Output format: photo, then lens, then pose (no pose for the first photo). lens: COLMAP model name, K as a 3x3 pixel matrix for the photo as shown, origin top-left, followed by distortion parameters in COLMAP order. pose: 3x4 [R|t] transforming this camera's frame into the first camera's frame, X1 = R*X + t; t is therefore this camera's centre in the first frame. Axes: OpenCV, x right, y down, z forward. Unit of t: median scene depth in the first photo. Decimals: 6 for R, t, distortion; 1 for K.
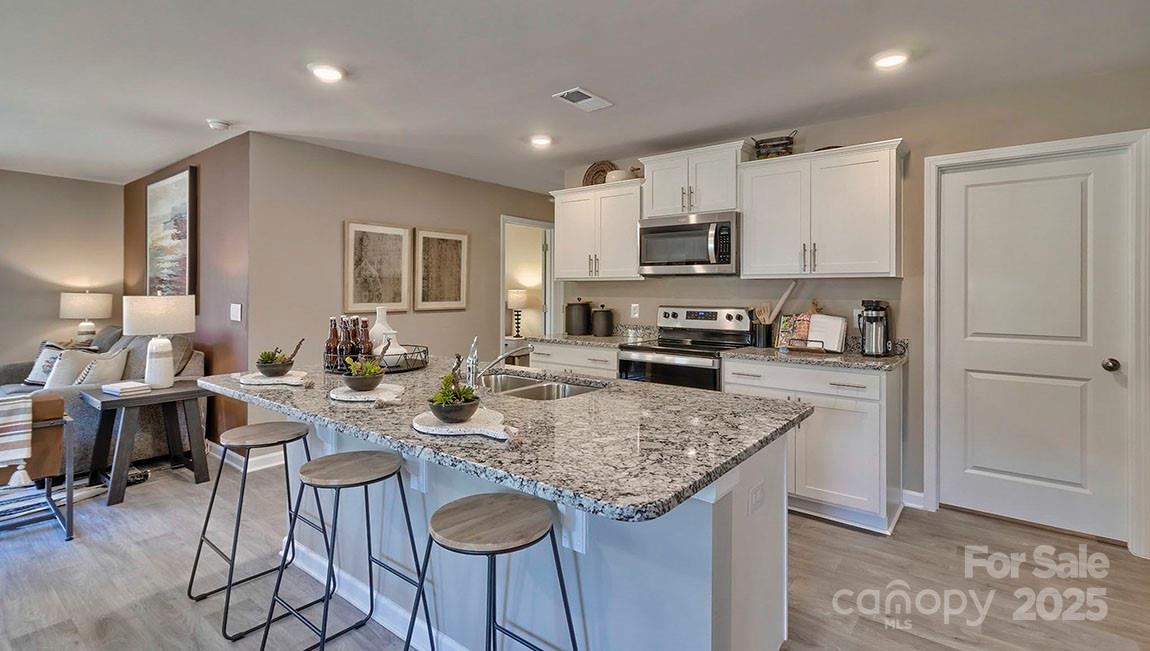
lens RADIAL K [[534.8, 0, 566.5], [0, 534.8, 291.5], [0, 0, 1]] dist [0.005688, 0.001112]
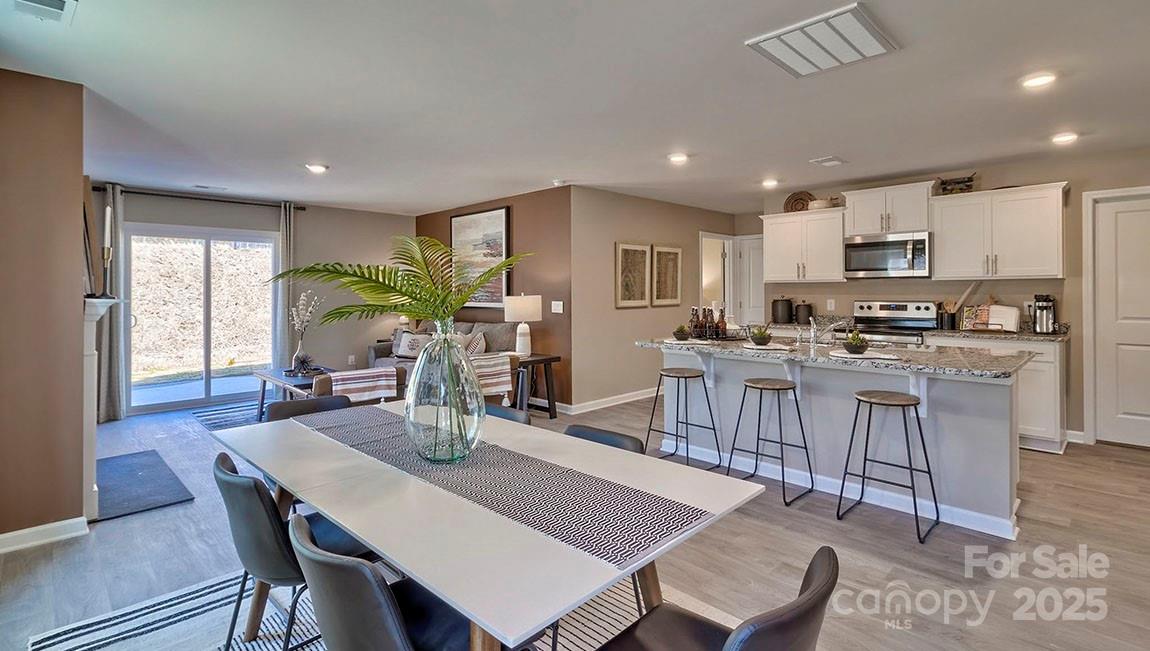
lens RADIAL K [[534.8, 0, 573.4], [0, 534.8, 291.9], [0, 0, 1]] dist [0.005688, 0.001112]
pose [[0.992883, -0.009976, -0.118674, -0.432512], [0.010146, 0.999948, 0.000834, -0.004024], [0.118660, -0.002032, 0.992933, -0.490648]]
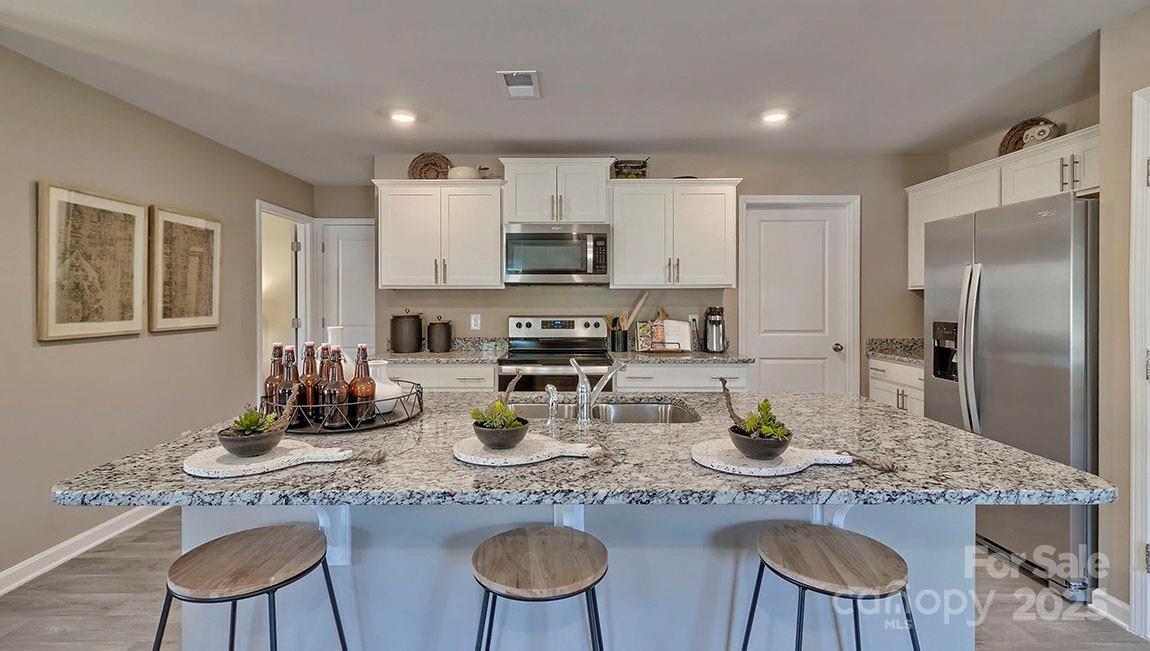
lens RADIAL K [[534.8, 0, 571.4], [0, 534.8, 308.0], [0, 0, 1]] dist [0.005688, 0.001112]
pose [[0.779320, -0.013894, 0.626472, -0.398149], [0.005009, 0.999860, 0.015943, -0.002428], [-0.626606, -0.009286, 0.779281, 0.220062]]
